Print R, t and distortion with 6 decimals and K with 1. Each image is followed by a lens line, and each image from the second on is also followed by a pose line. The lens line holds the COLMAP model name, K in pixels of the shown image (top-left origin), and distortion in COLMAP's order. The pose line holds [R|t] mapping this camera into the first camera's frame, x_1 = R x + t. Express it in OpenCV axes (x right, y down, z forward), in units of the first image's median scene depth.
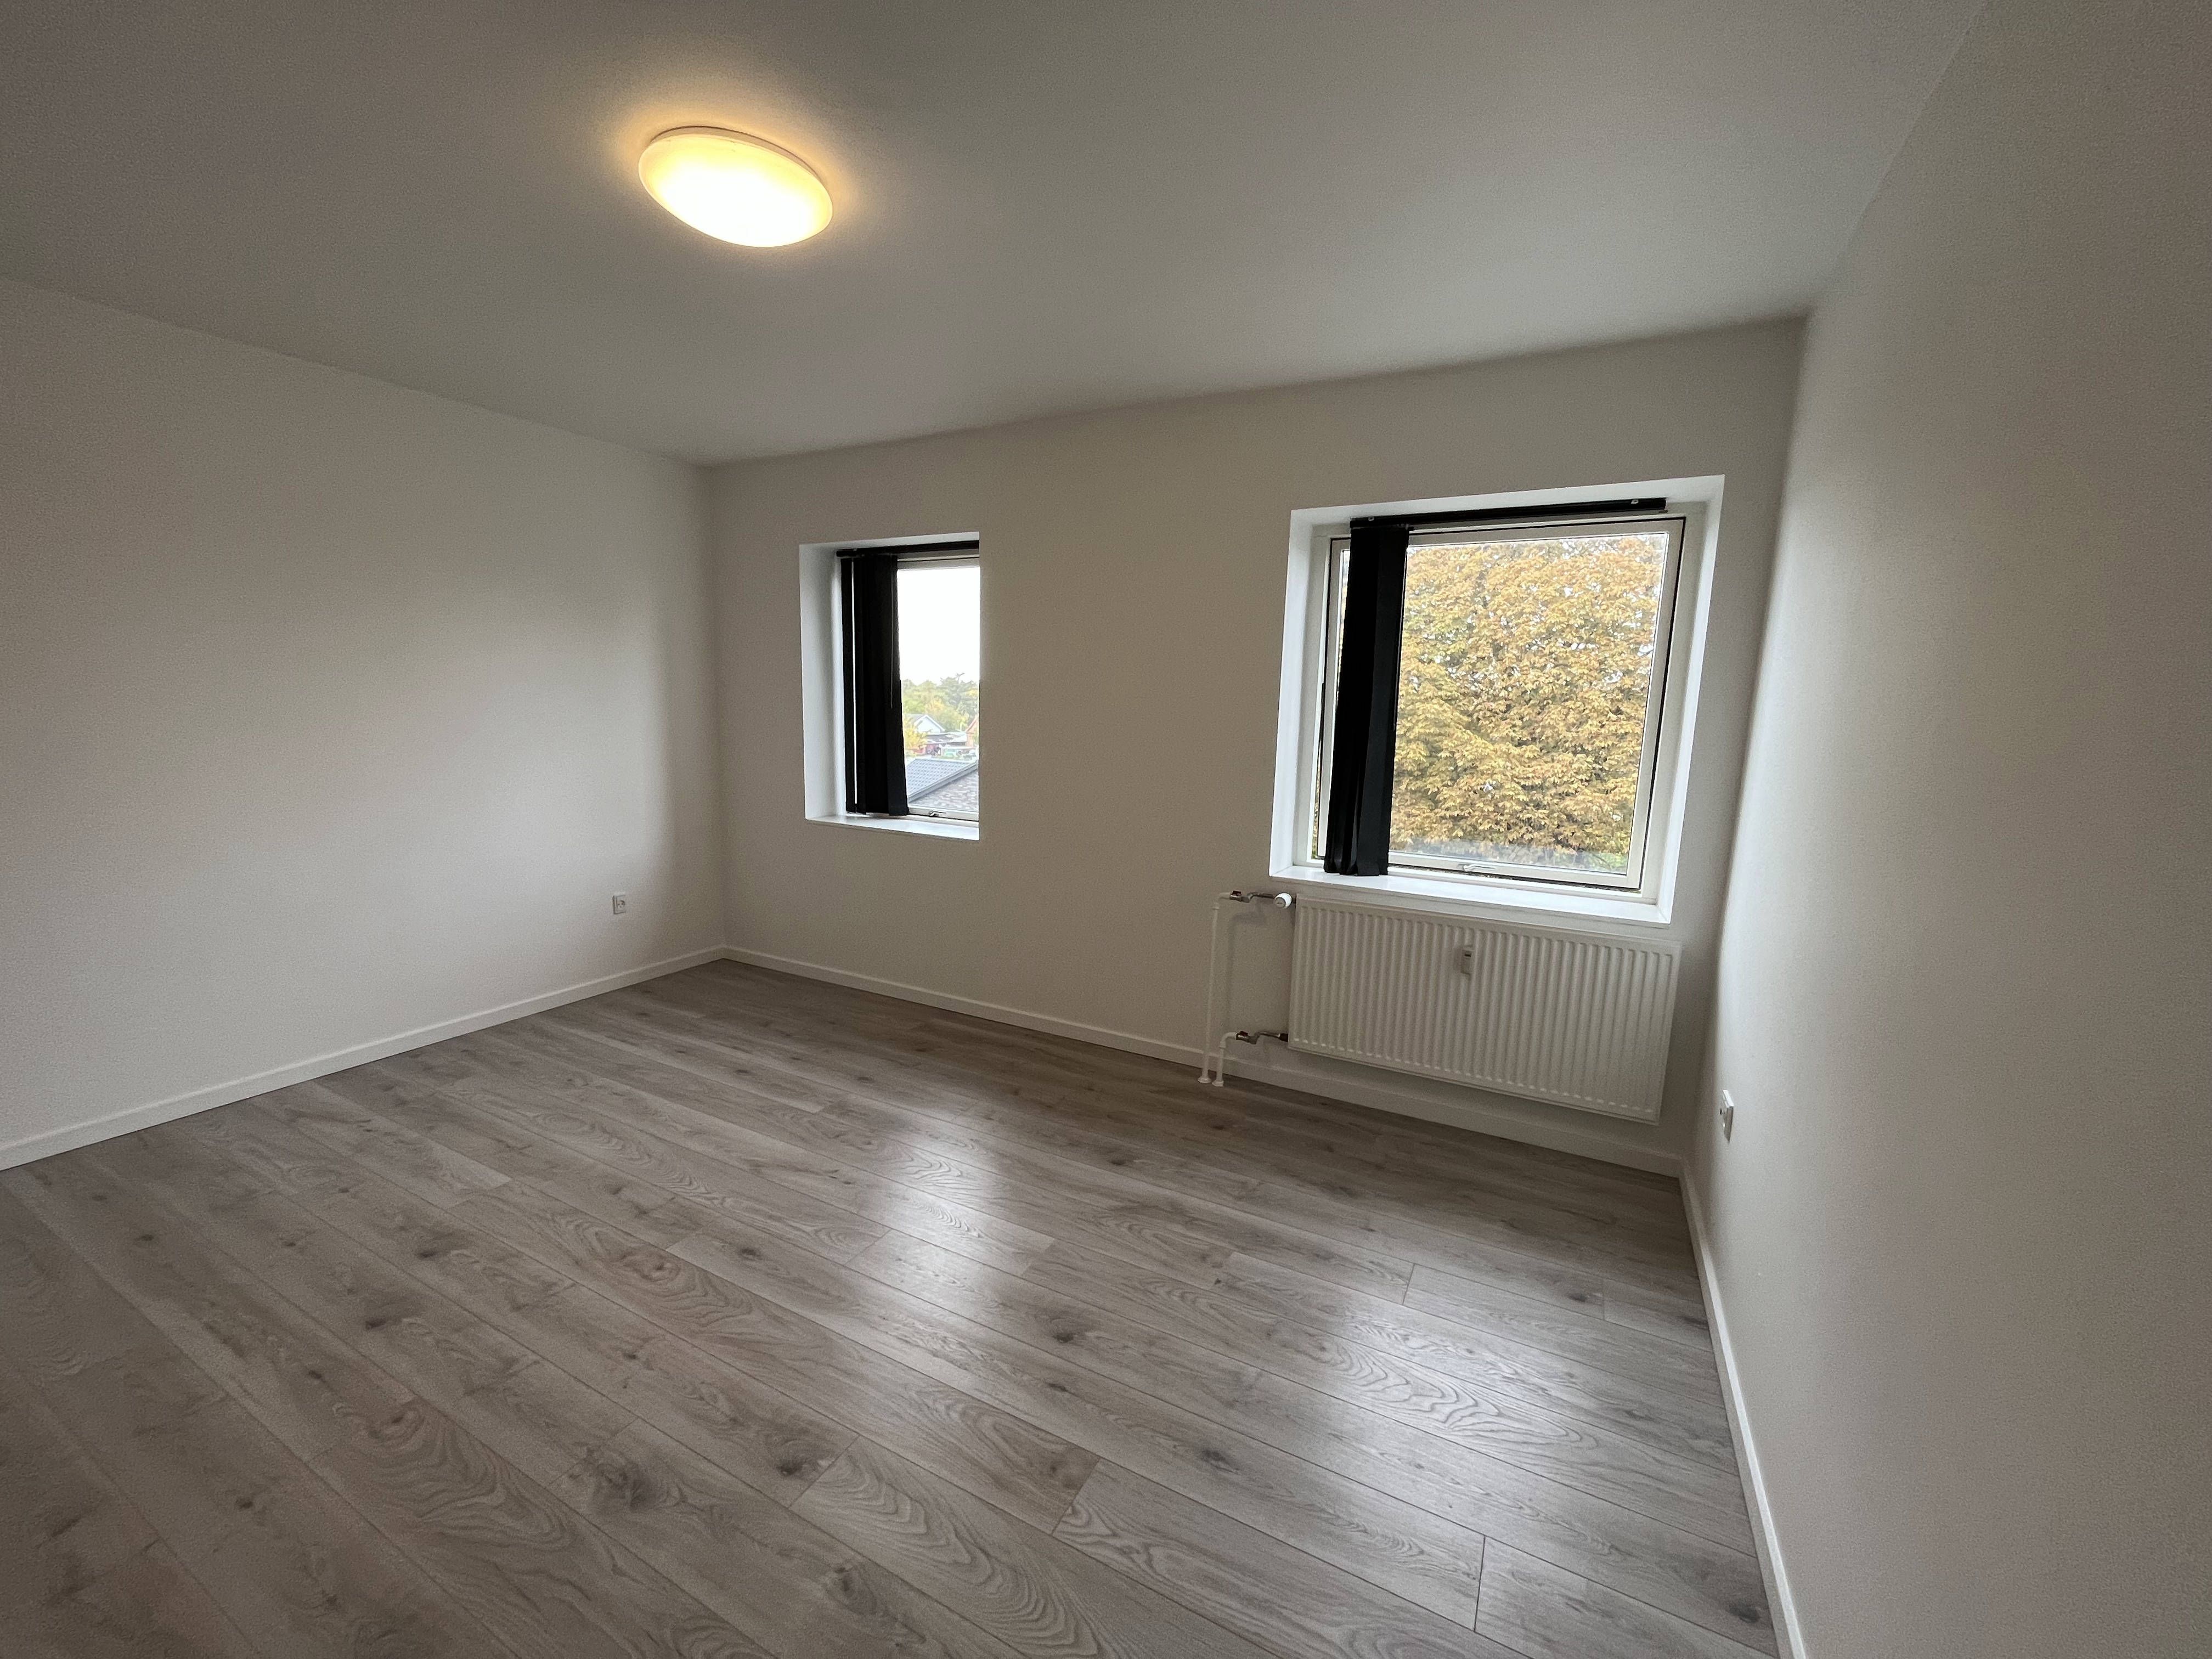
lens RADIAL K [[895.6, 0, 1093.2], [0, 895.6, 817.5], [0, 0, 1]] dist [-0.001736, 0.000028]
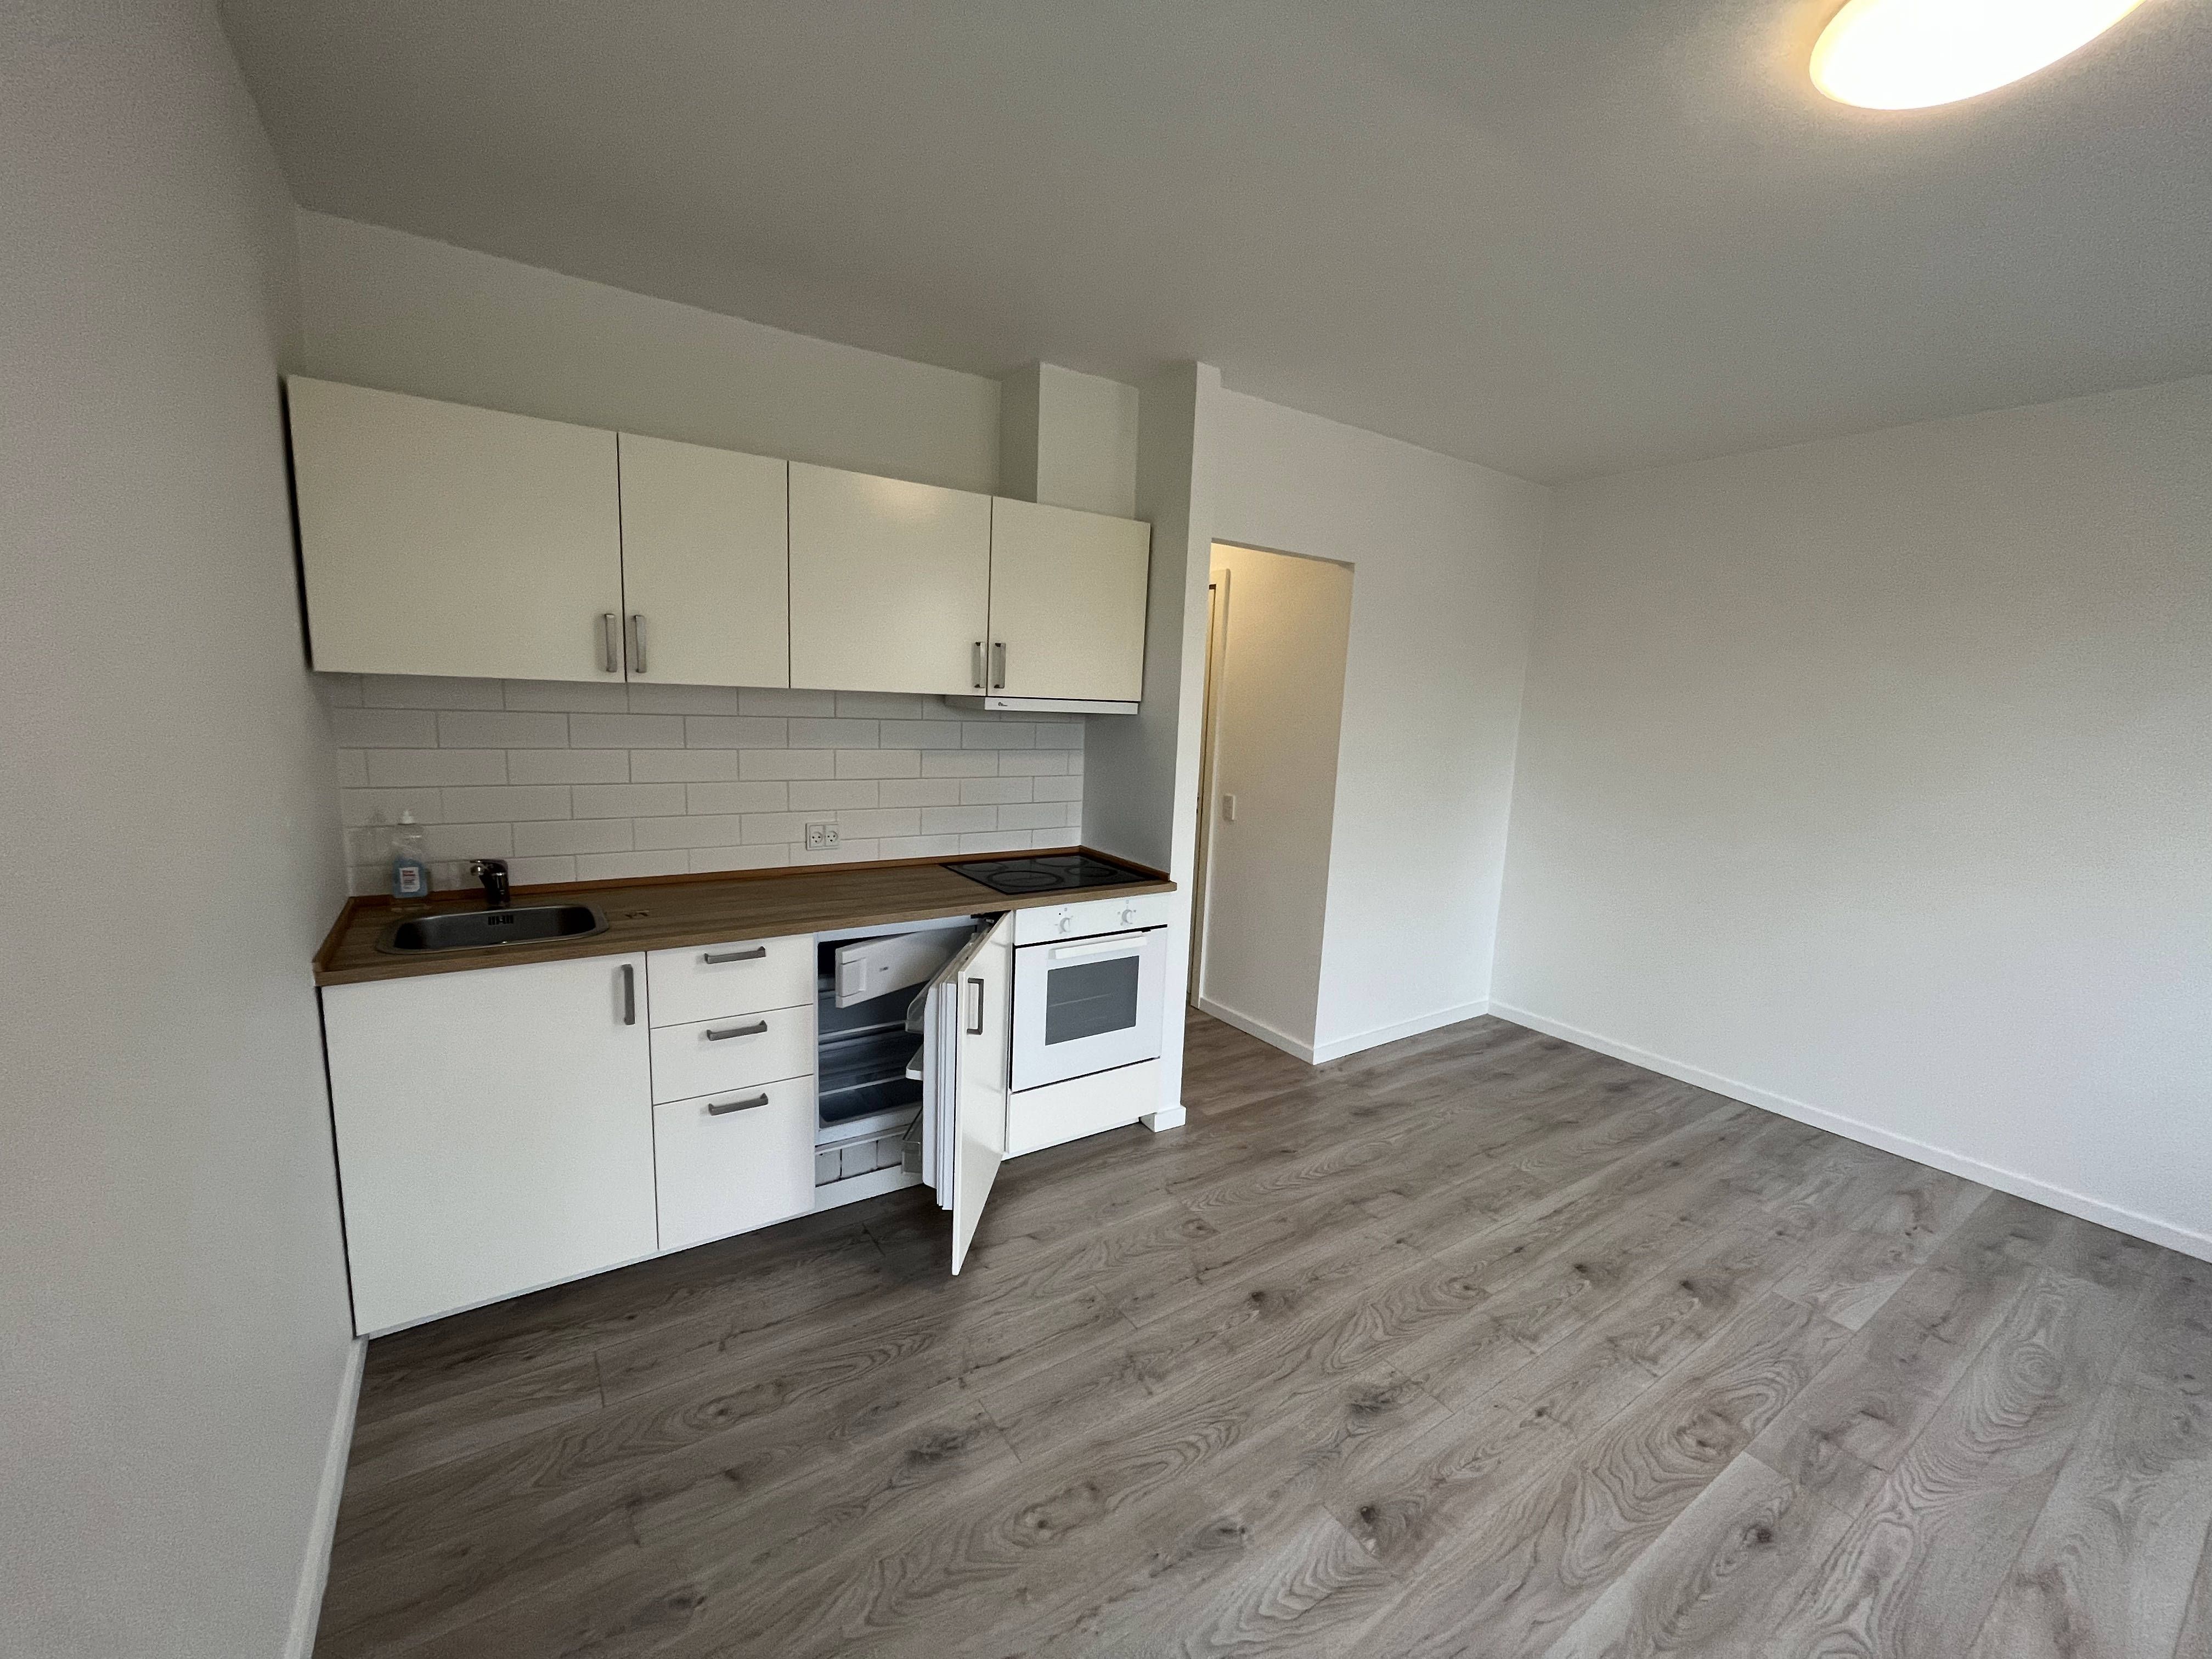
lens RADIAL K [[895.6, 0, 1098.0], [0, 895.6, 836.8], [0, 0, 1]] dist [-0.001736, 0.000028]
pose [[-0.463393, 0.094129, -0.881139, 0.421647], [-0.174523, 0.965174, 0.194888, -0.094037], [0.868797, 0.244089, -0.430828, 0.692048]]
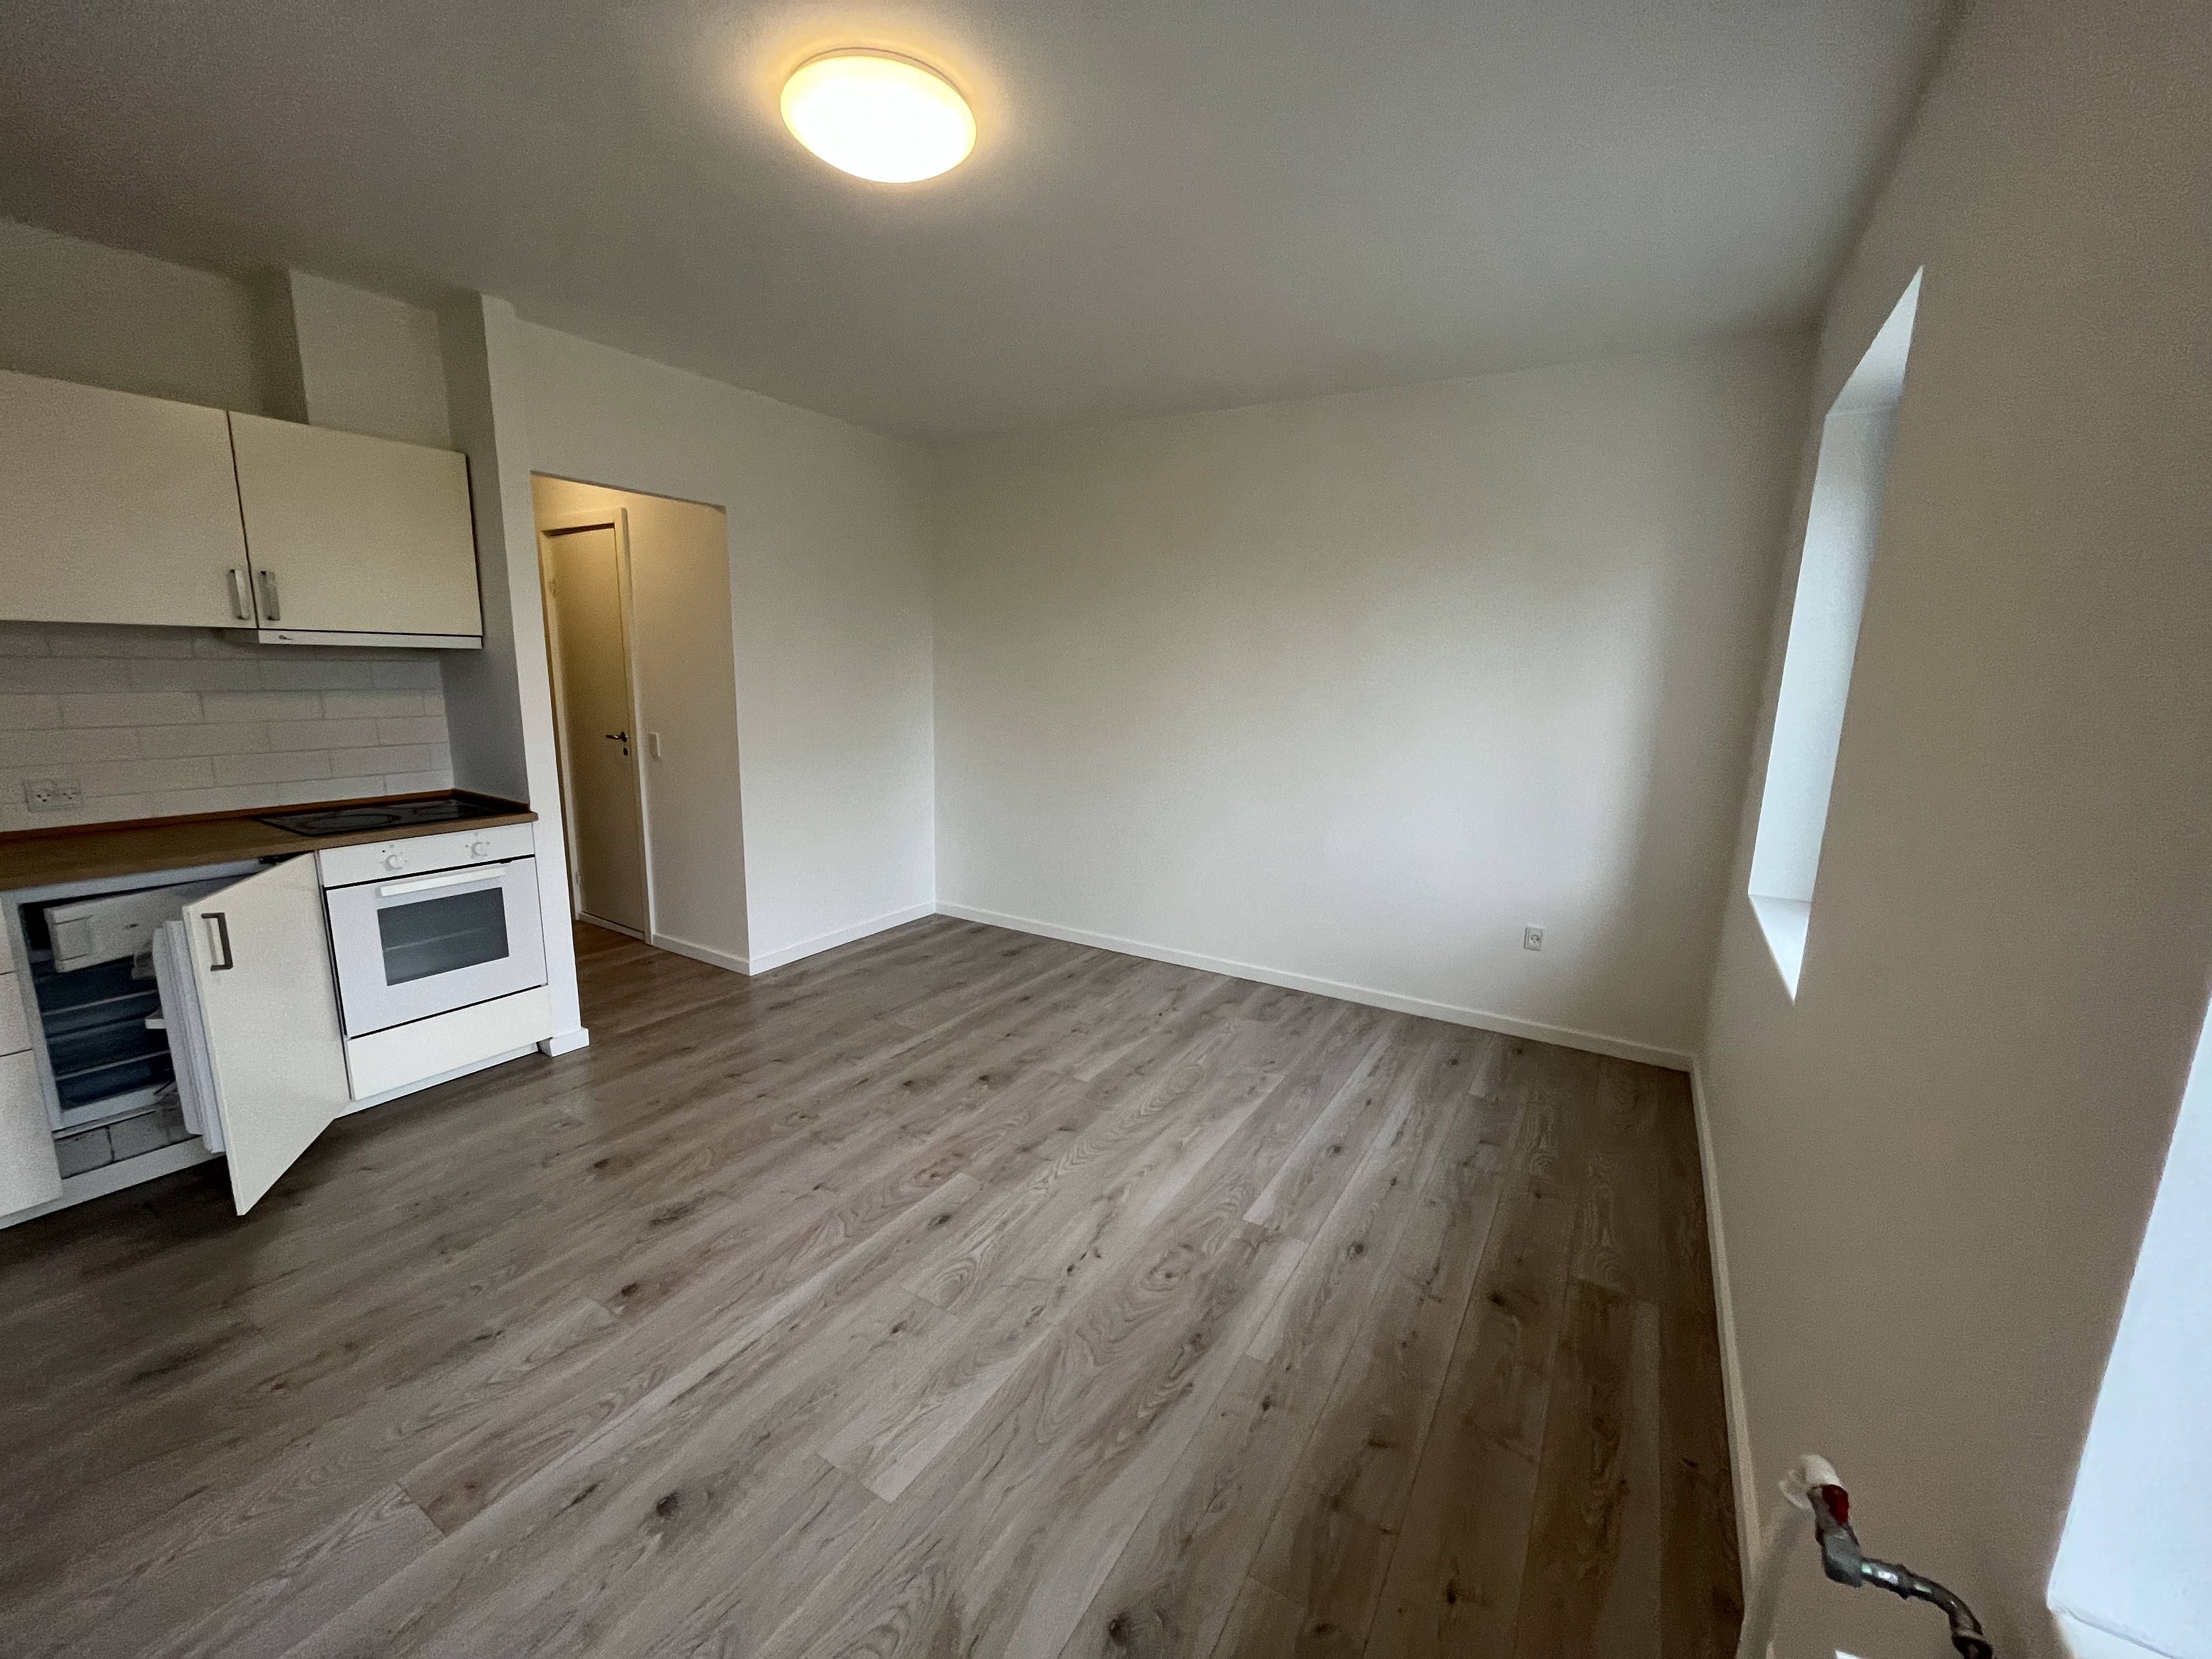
lens RADIAL K [[895.6, 0, 1098.1], [0, 895.6, 836.0], [0, 0, 1]] dist [-0.001736, 0.000028]
pose [[-0.054558, 0.162102, -0.985265, 0.503361], [-0.161192, 0.972362, 0.168905, -0.121327], [0.985414, 0.168032, -0.026920, 1.093569]]
